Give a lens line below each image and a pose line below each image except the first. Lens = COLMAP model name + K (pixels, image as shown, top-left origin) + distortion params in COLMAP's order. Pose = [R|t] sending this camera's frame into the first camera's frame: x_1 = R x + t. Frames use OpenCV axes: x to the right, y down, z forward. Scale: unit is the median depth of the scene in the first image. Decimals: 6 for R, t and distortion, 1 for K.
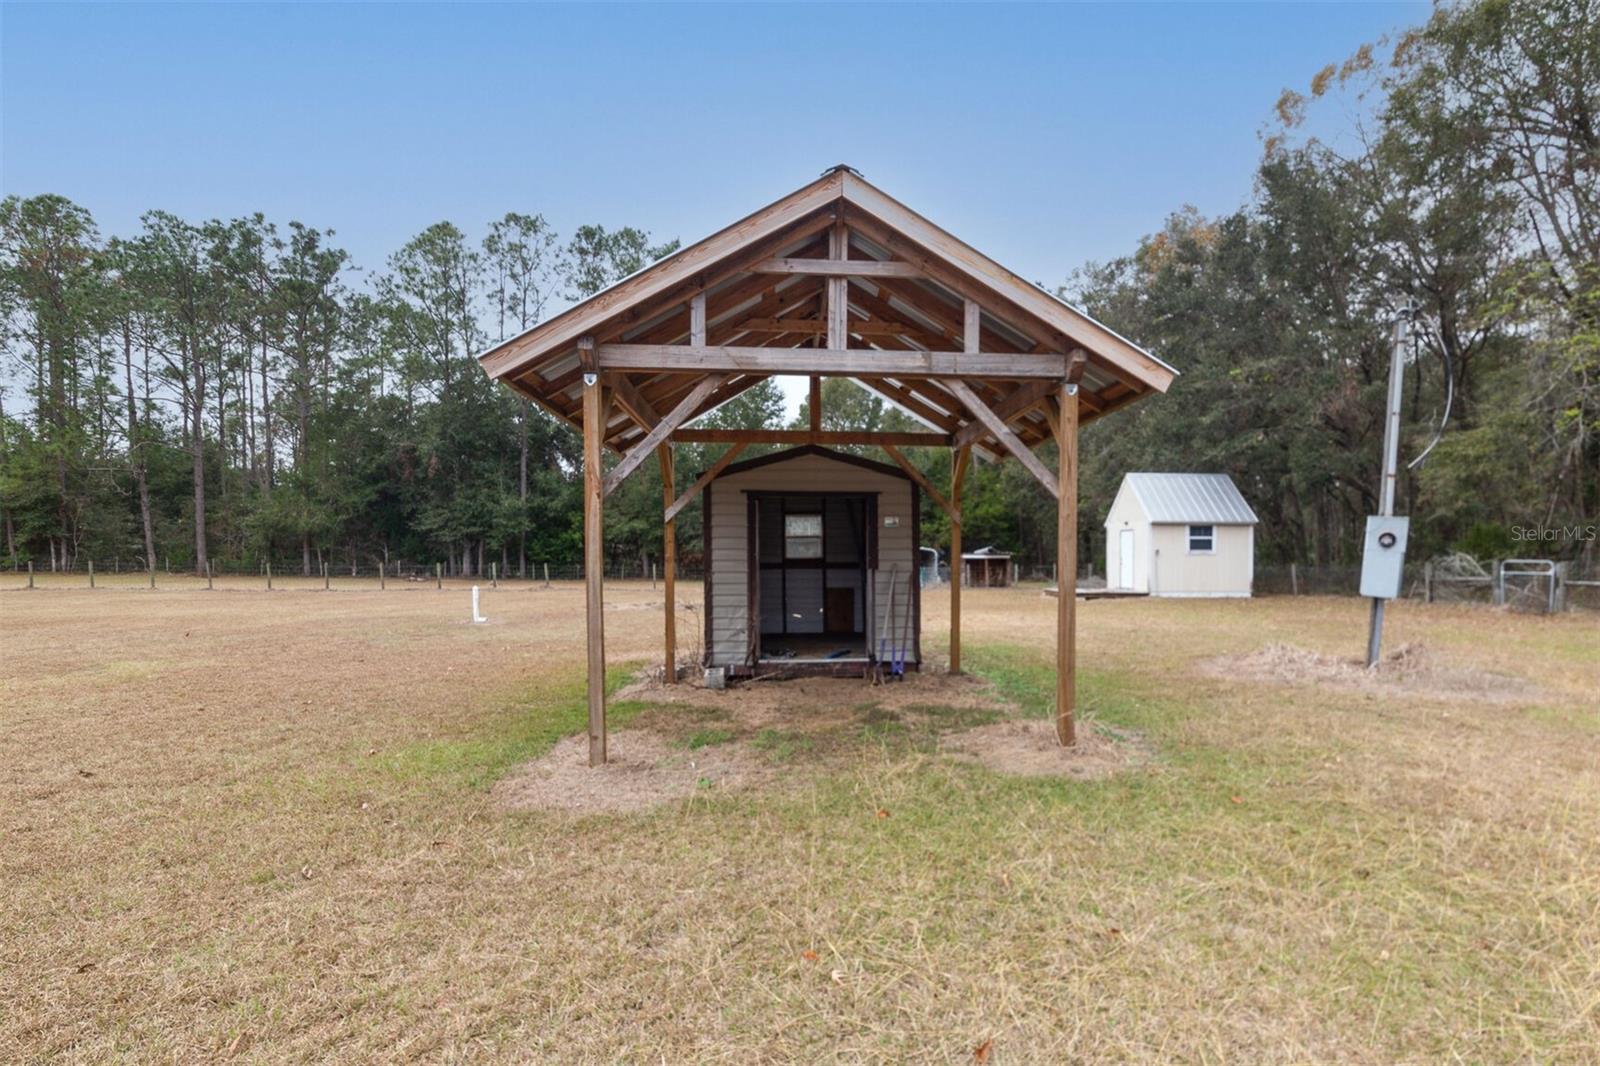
lens RADIAL K [[727.5, 0, 810.5], [0, 727.5, 539.6], [0, 0, 1]] dist [0.004045, -0.000250]
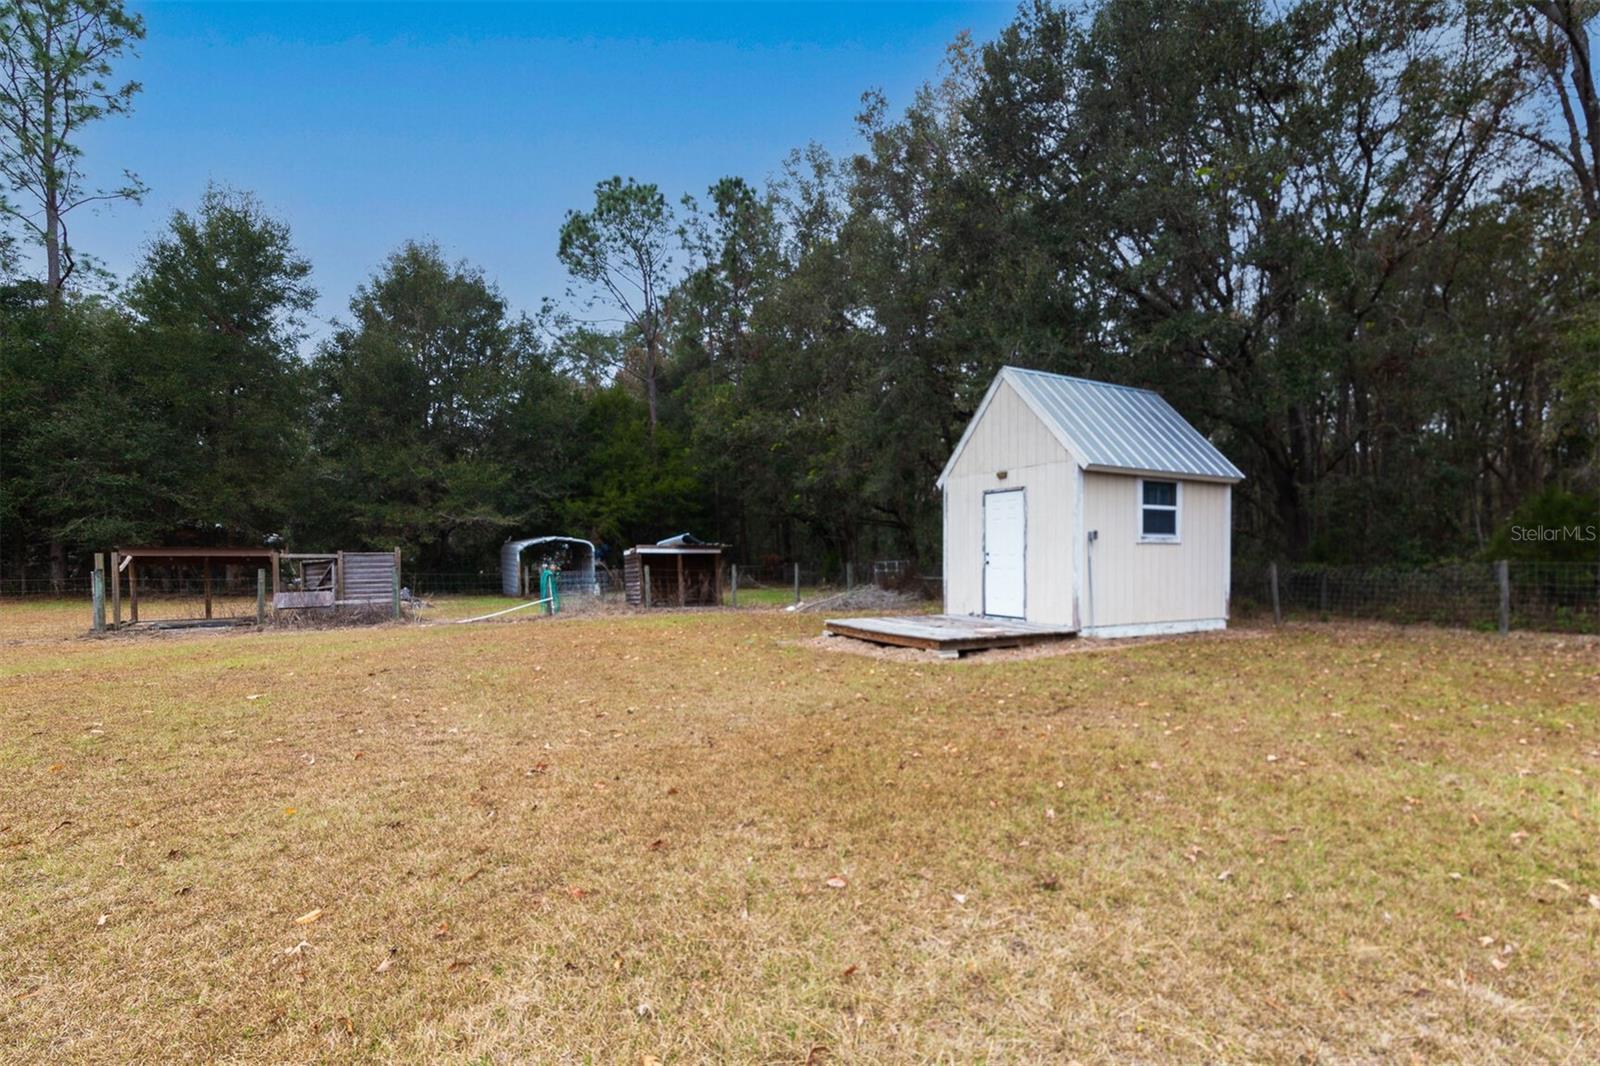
lens RADIAL K [[727.5, 0, 812.4], [0, 727.5, 539.3], [0, 0, 1]] dist [0.004045, -0.000250]
pose [[0.899893, 0.008289, 0.436031, 0.126033], [-0.009156, 0.999958, -0.000115, 0.018972], [-0.436014, -0.003889, 0.899932, 0.638782]]
